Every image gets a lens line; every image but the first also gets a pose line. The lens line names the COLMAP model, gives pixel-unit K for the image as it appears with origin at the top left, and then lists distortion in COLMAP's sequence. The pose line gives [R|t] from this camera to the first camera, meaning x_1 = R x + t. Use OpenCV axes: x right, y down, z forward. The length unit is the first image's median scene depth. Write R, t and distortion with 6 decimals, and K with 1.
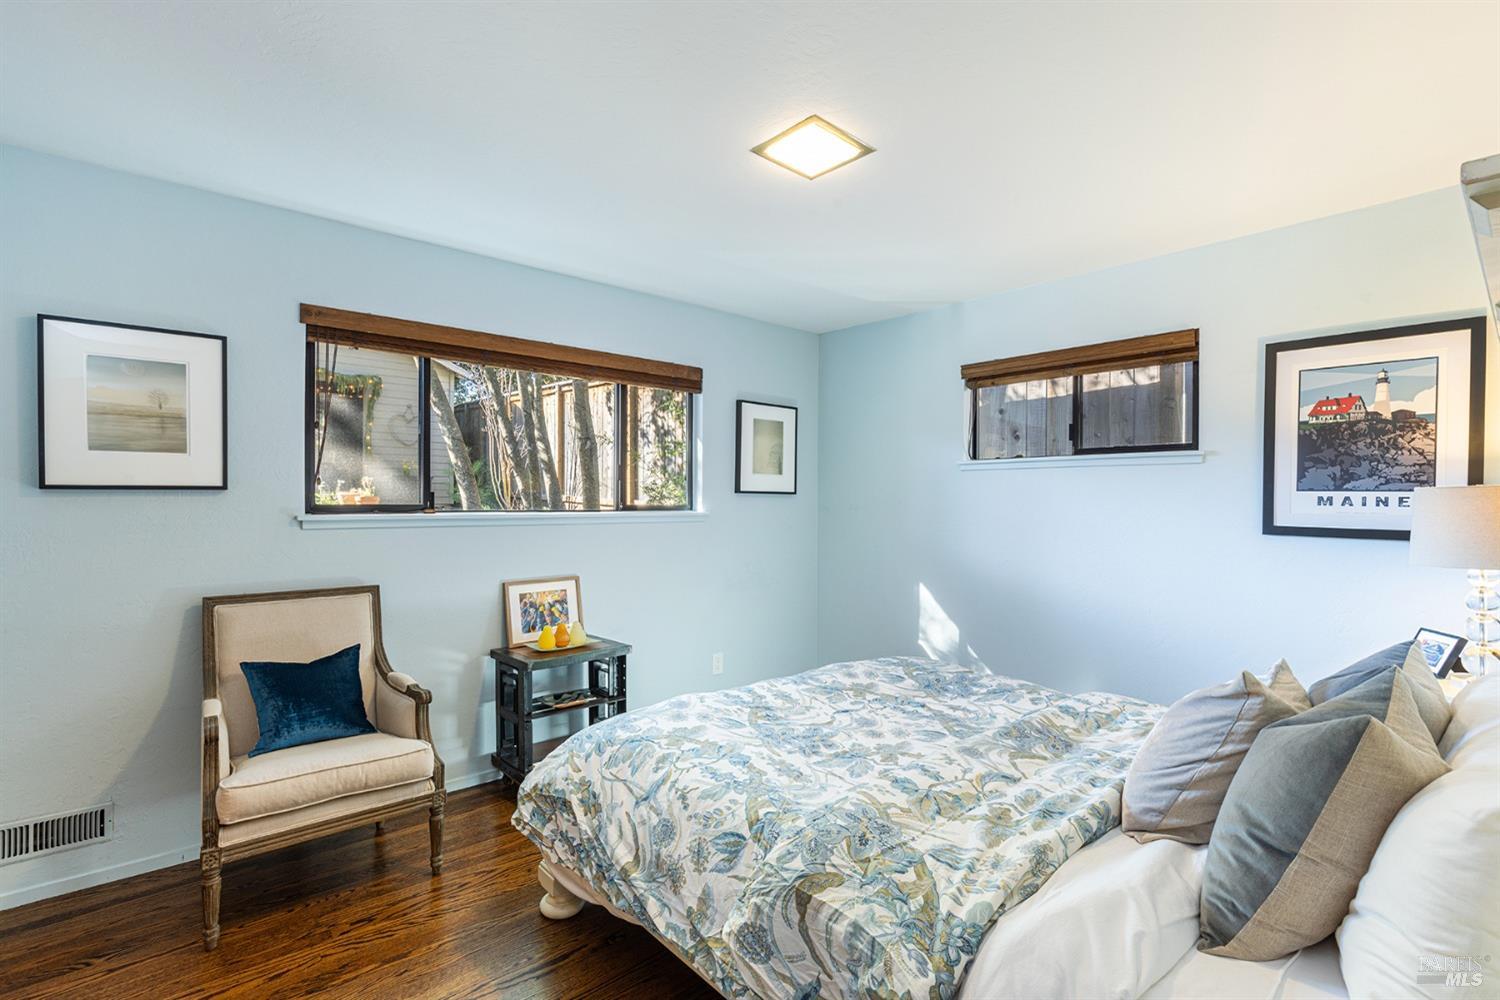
lens RADIAL K [[703.8, 0, 750.0], [0, 703.8, 500.0], [0, 0, 1]] dist [-0.000240, -0.000042]
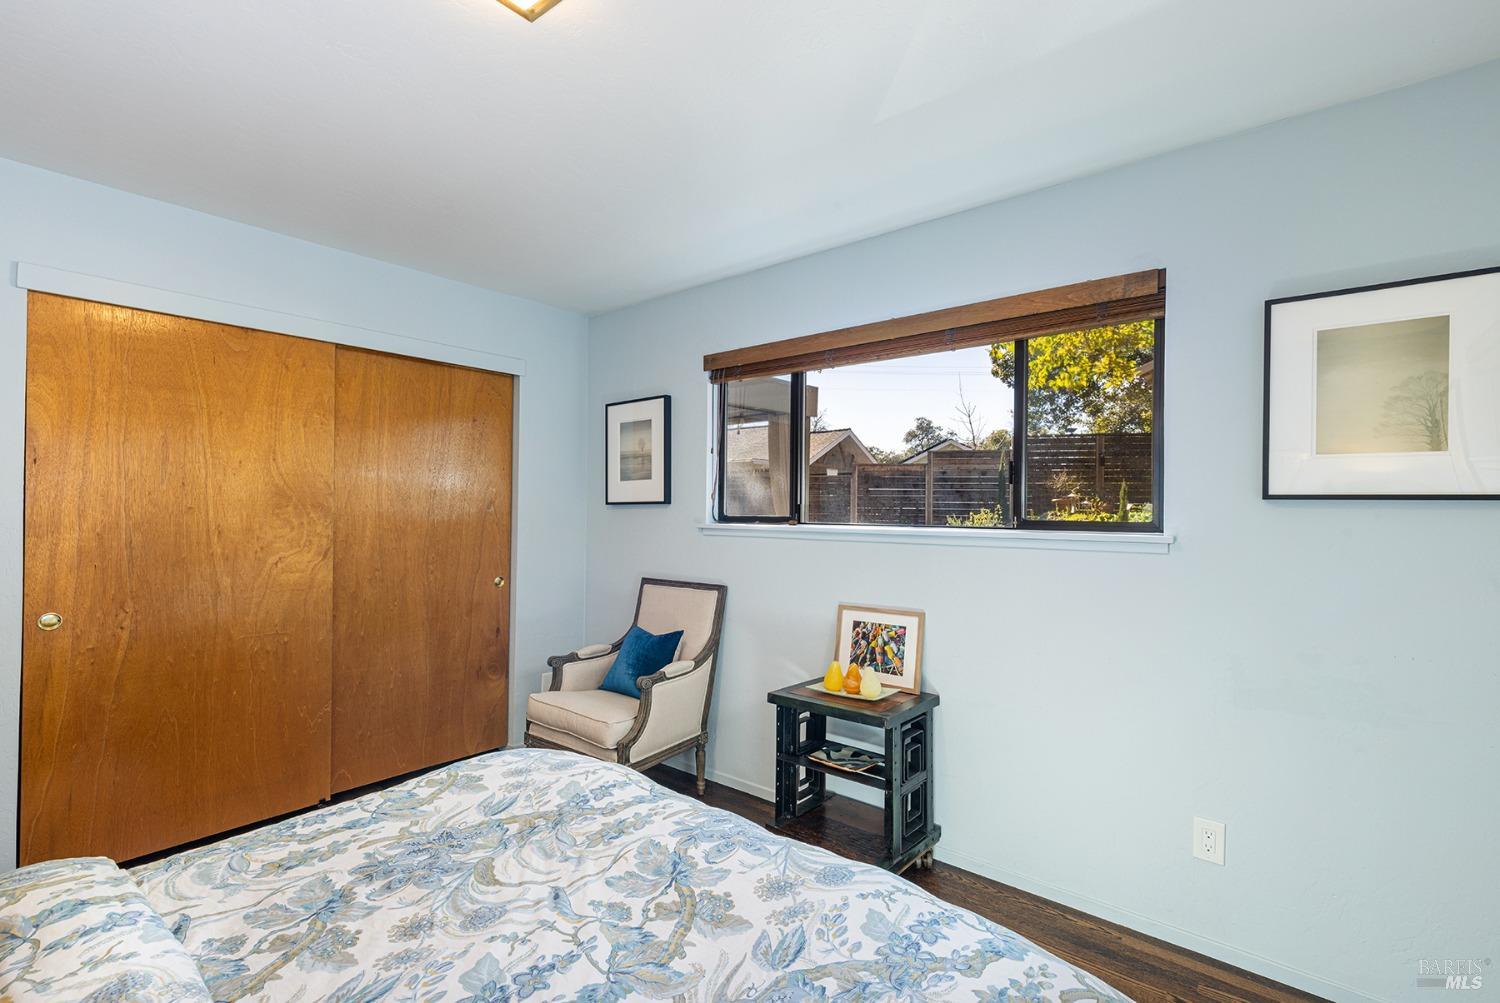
lens RADIAL K [[676.0, 0, 750.0], [0, 676.0, 501.5], [0, 0, 1]] dist [0.003754, 0.000280]
pose [[0.161323, -0.014471, -0.986795, 0.596695], [-0.006816, 0.999852, -0.015777, 0.000989], [0.986878, 0.009271, 0.161201, 0.927381]]
